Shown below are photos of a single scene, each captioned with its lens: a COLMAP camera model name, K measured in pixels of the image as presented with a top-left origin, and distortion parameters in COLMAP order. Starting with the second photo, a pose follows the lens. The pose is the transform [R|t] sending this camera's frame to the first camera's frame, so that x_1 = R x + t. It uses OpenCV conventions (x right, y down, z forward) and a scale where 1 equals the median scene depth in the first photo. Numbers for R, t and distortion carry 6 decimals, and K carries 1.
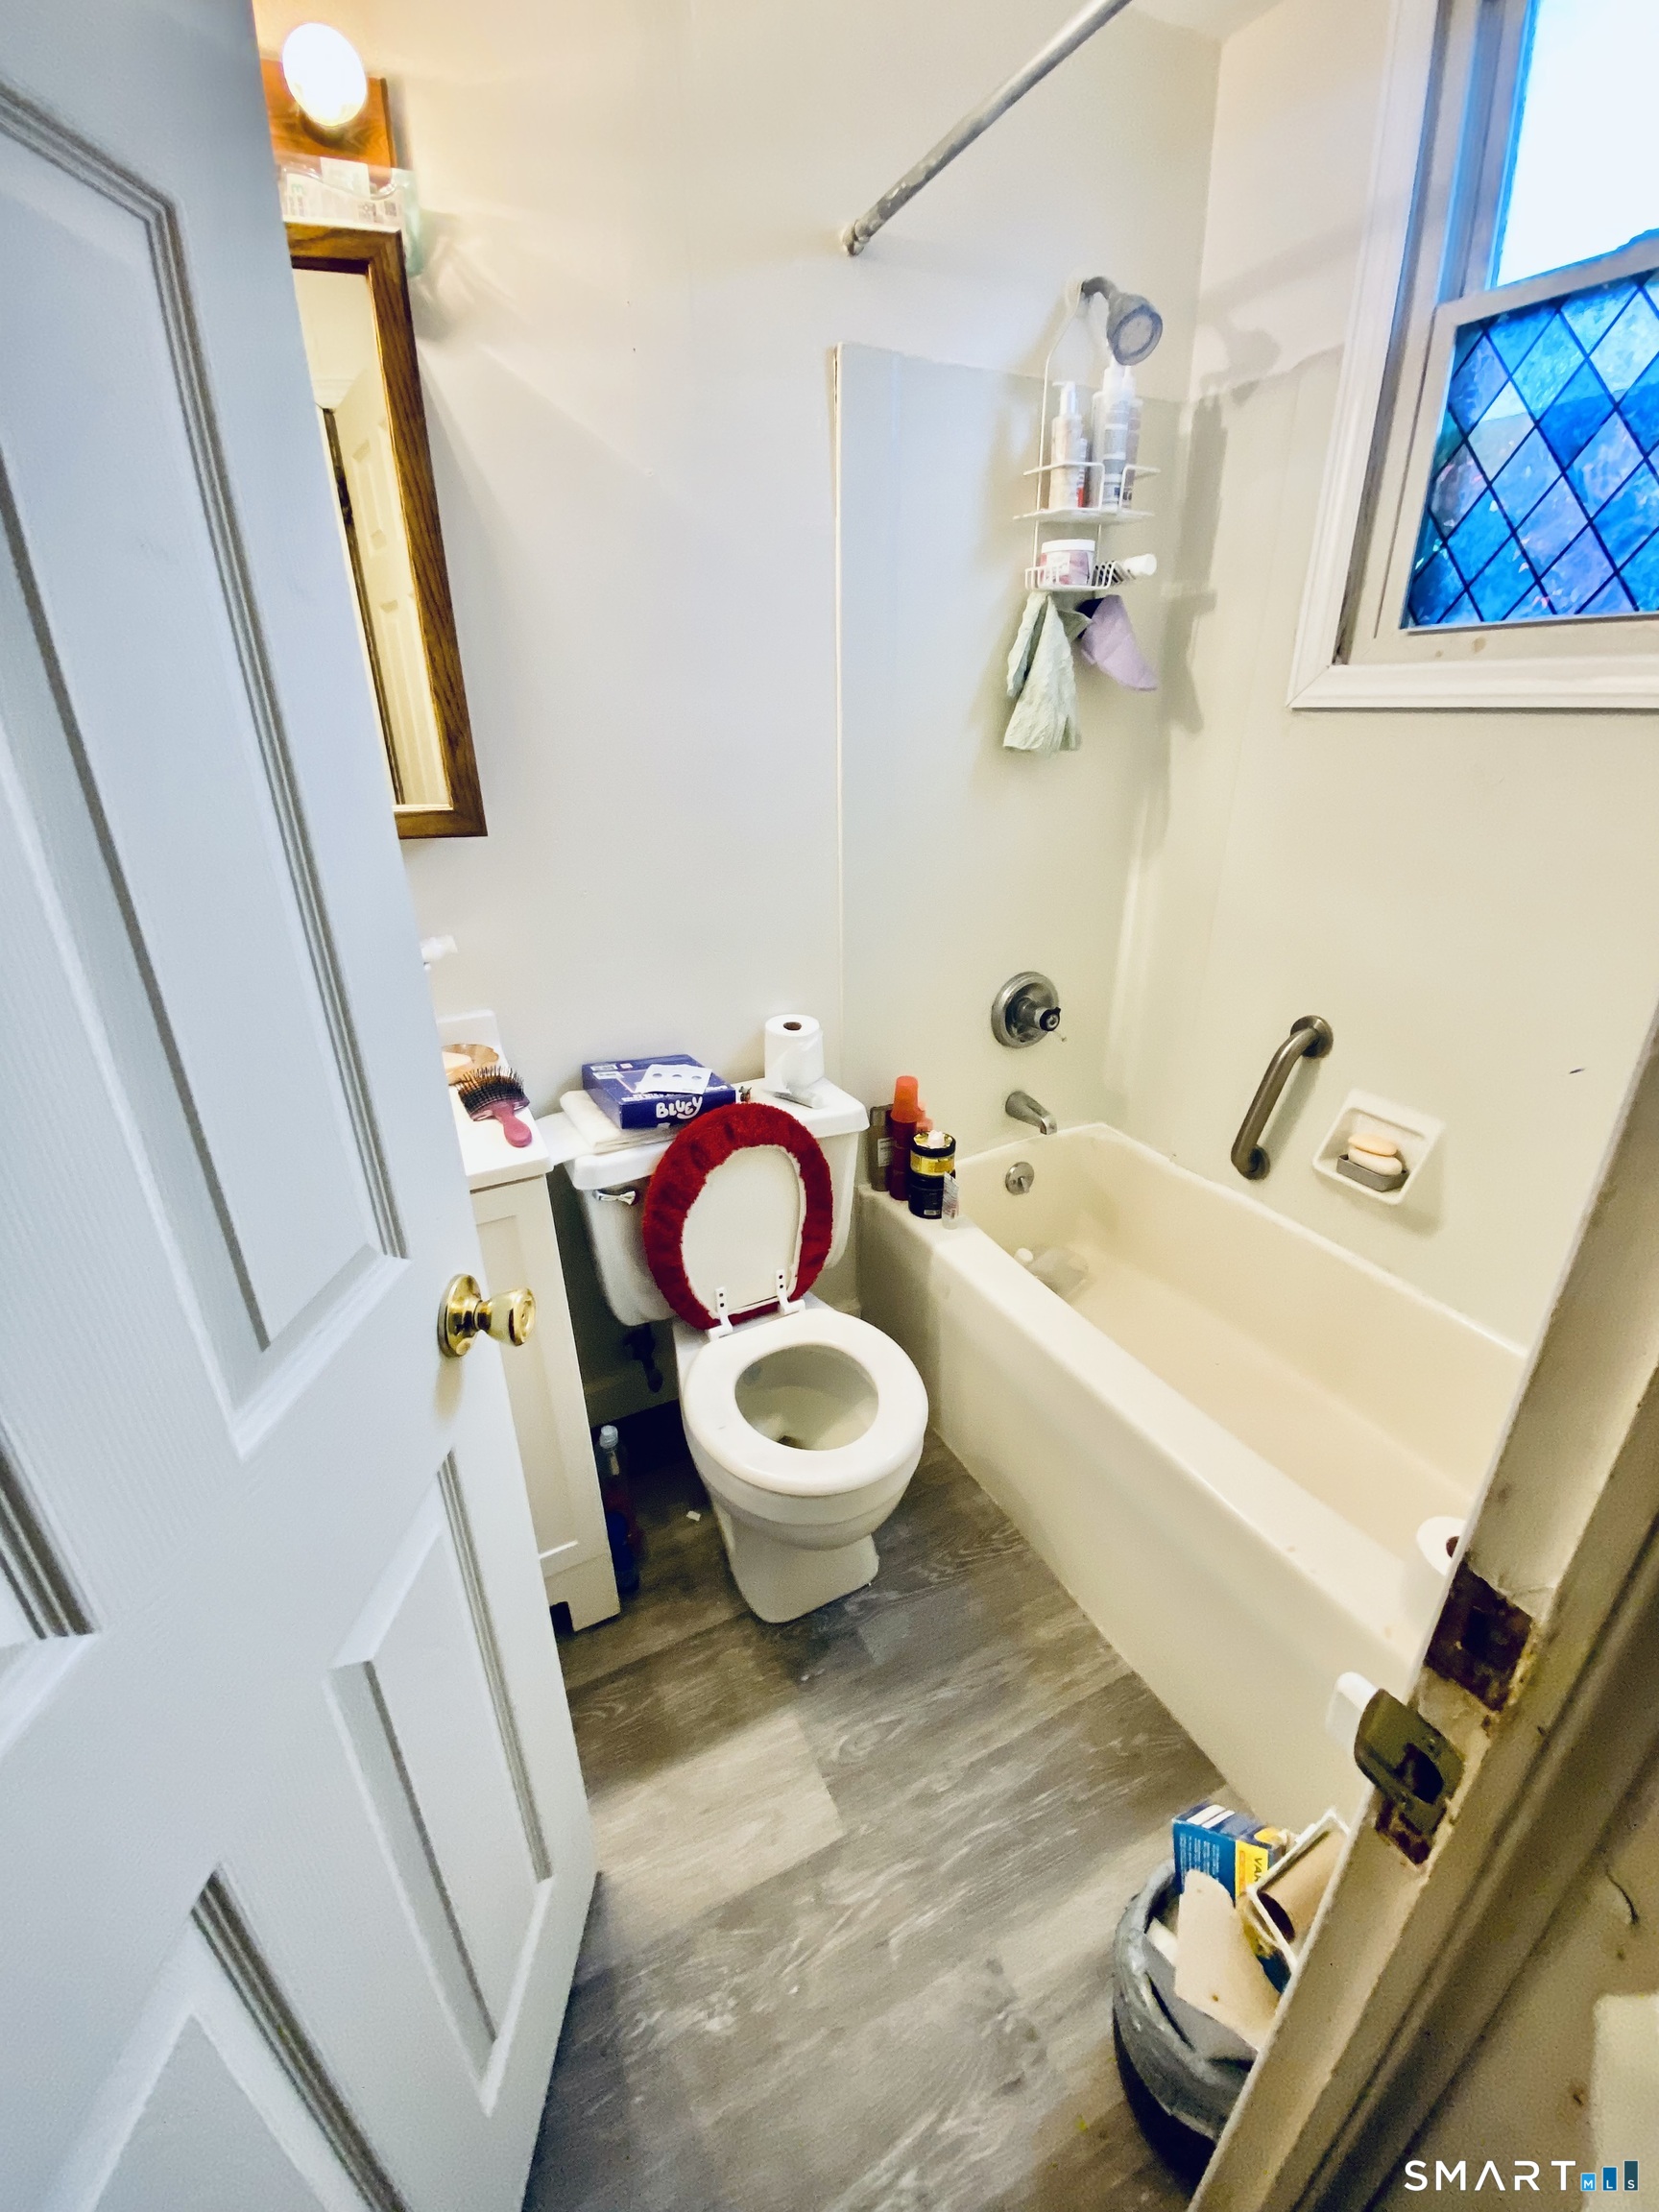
lens RADIAL K [[888.2, 0, 799.0], [0, 888.2, 1116.0], [0, 0, 1]] dist [0.009578, -0.015831]
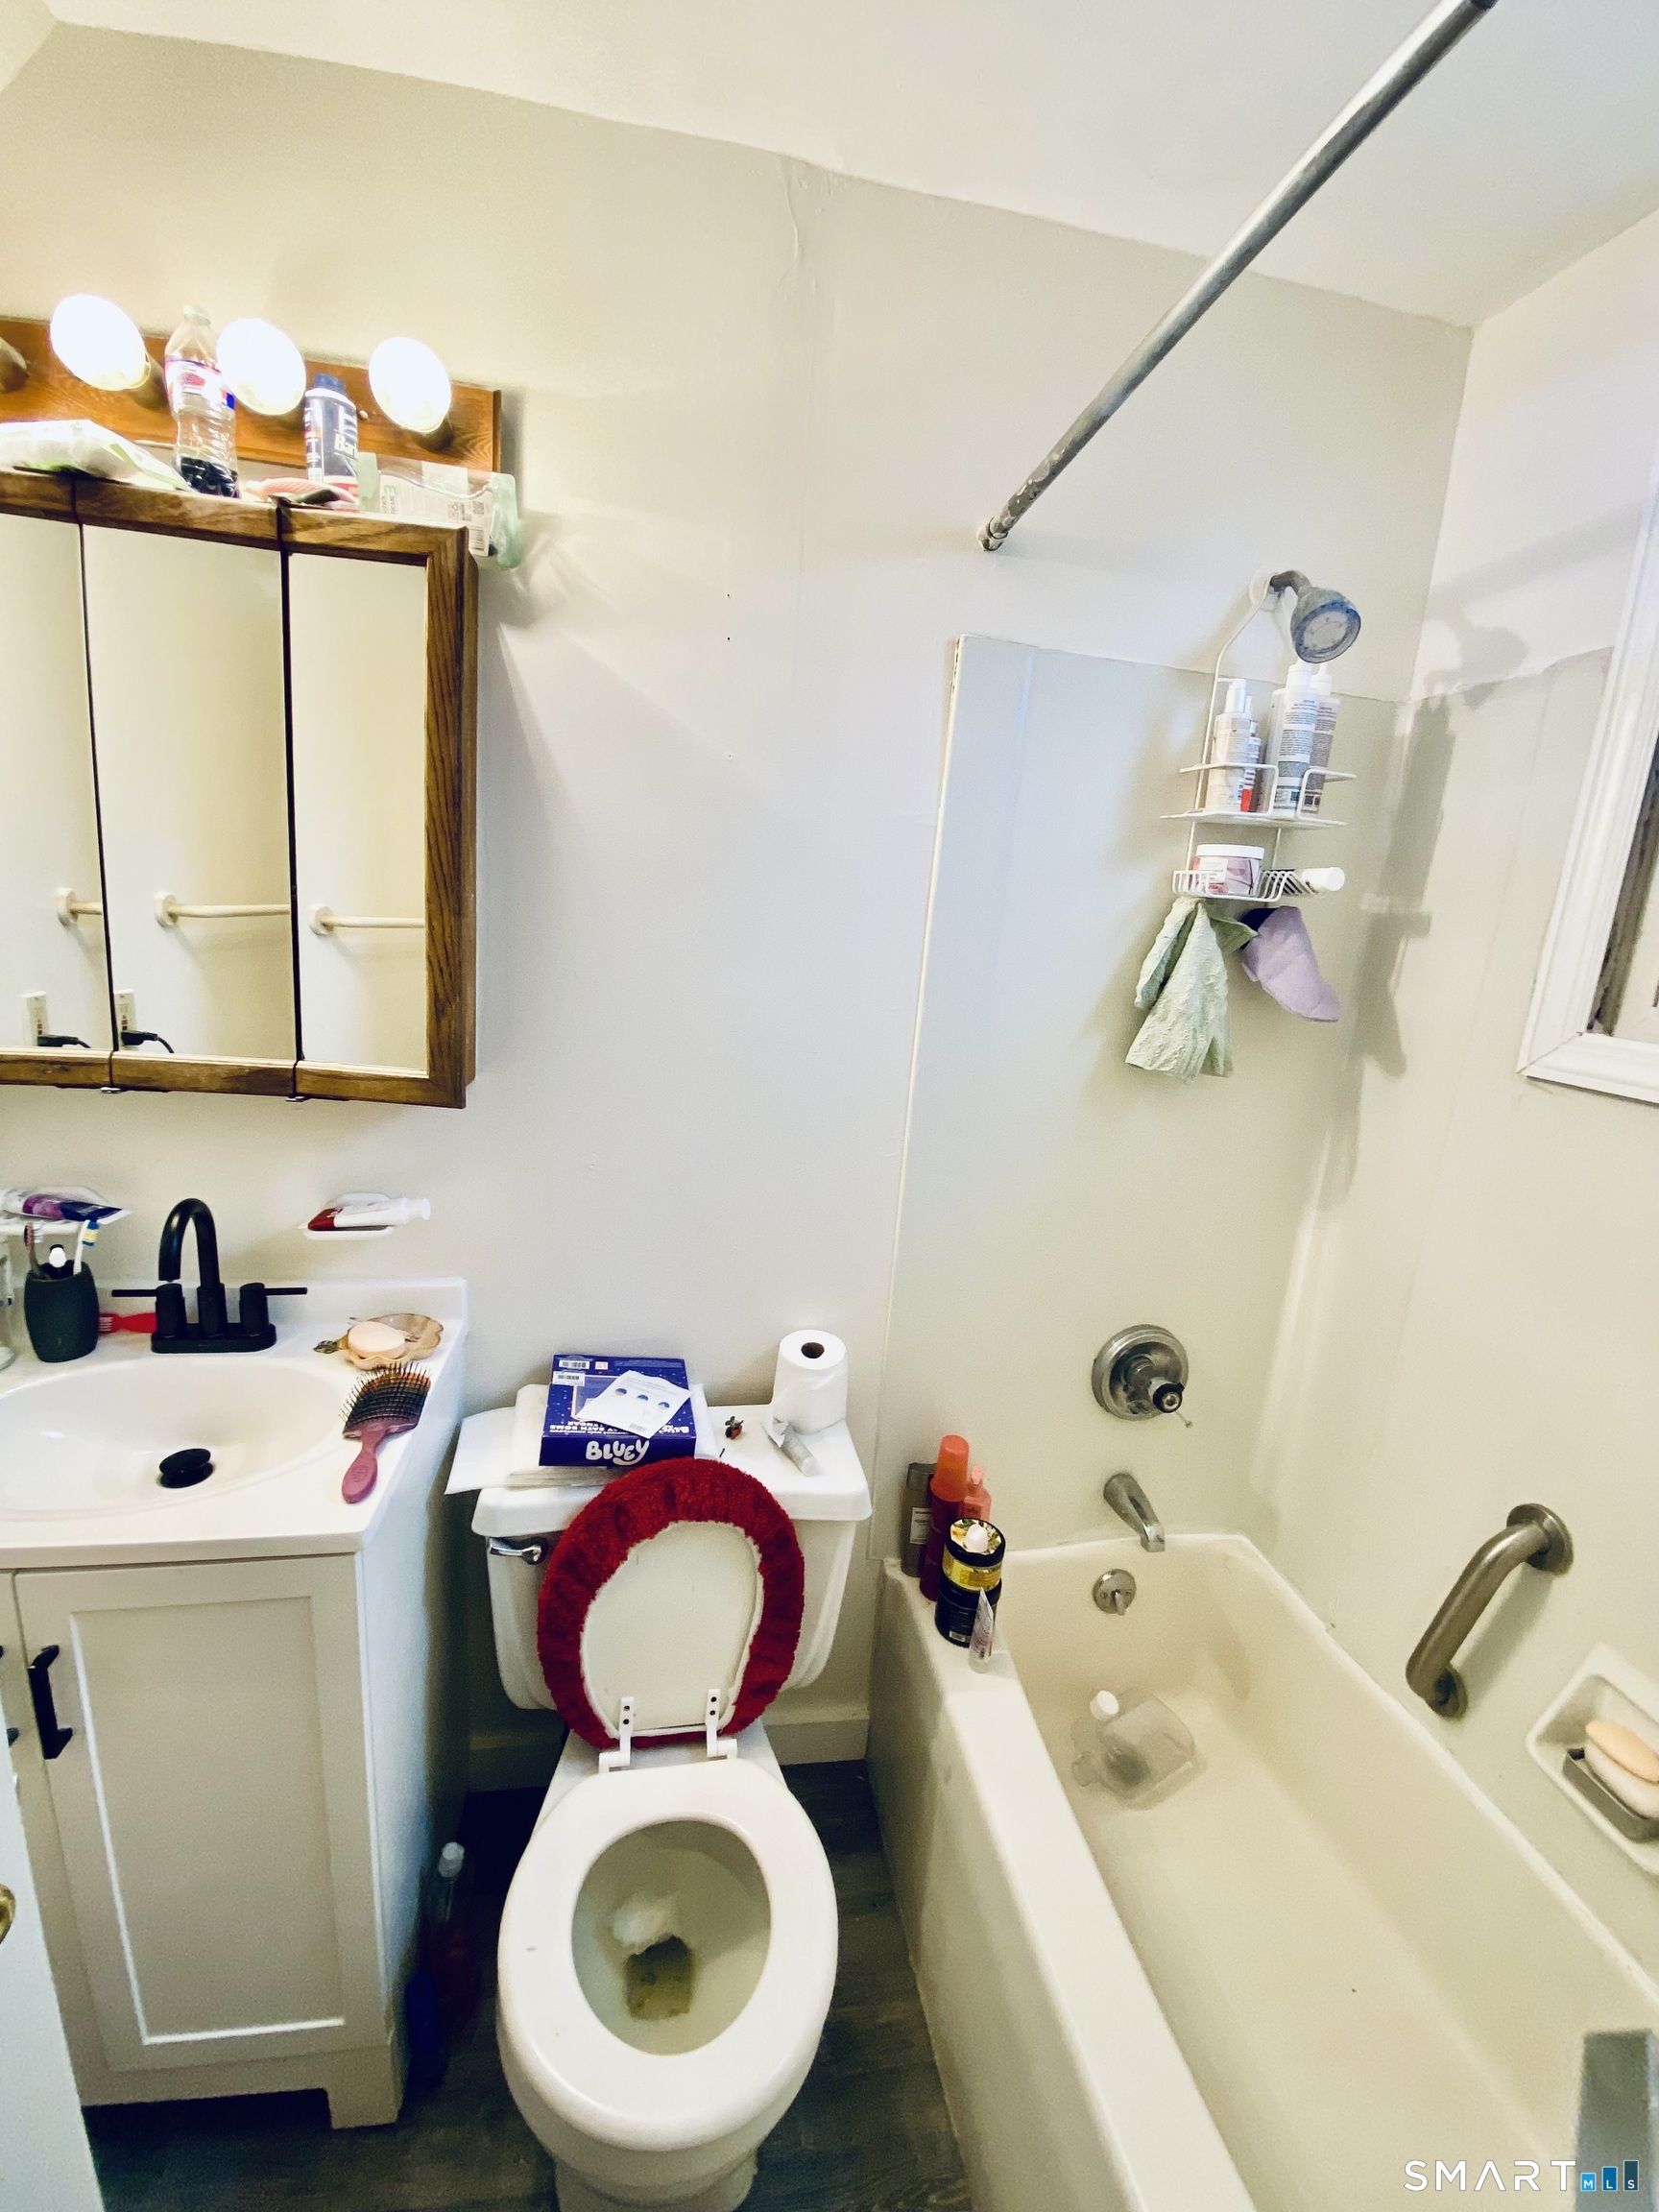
lens RADIAL K [[888.2, 0, 816.3], [0, 888.2, 1106.9], [0, 0, 1]] dist [0.009578, -0.015831]
pose [[0.958511, 0.149225, -0.242877, 0.177922], [-0.196874, 0.962729, -0.185453, -0.186673], [0.206151, 0.225575, 0.952165, 0.188342]]
